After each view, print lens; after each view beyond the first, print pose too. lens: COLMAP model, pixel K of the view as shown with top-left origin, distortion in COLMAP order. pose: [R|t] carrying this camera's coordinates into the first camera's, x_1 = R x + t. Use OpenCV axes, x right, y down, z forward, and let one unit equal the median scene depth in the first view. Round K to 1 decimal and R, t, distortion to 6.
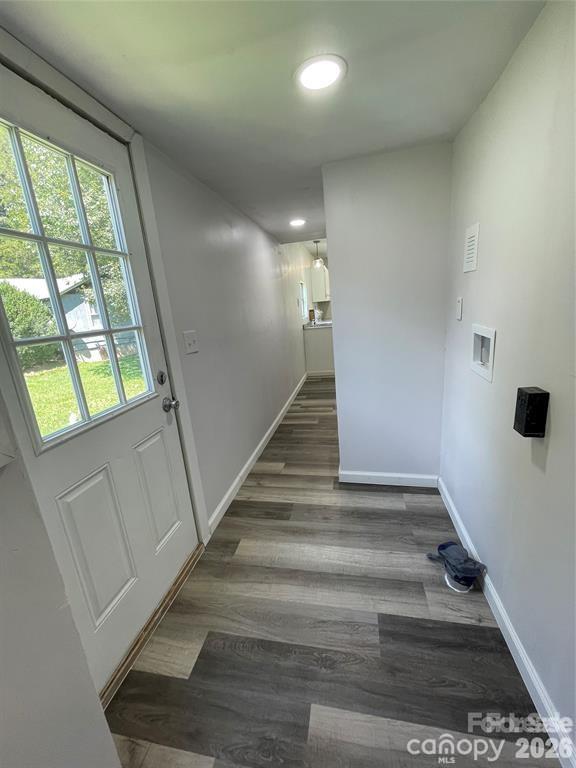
lens RADIAL K [[311.0, 0, 289.2], [0, 311.0, 380.7], [0, 0, 1]] dist [-0.001341, -0.000027]
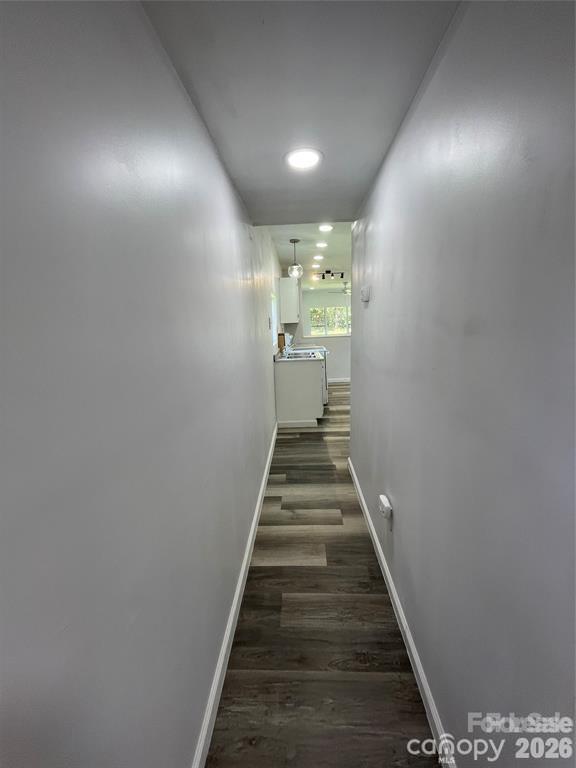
lens RADIAL K [[311.0, 0, 286.4], [0, 311.0, 383.3], [0, 0, 1]] dist [-0.001341, -0.000027]
pose [[0.986791, 0.023953, 0.160219, -0.046067], [-0.016023, 0.998590, -0.050605, -0.099968], [-0.161205, 0.047369, 0.985783, 0.374018]]
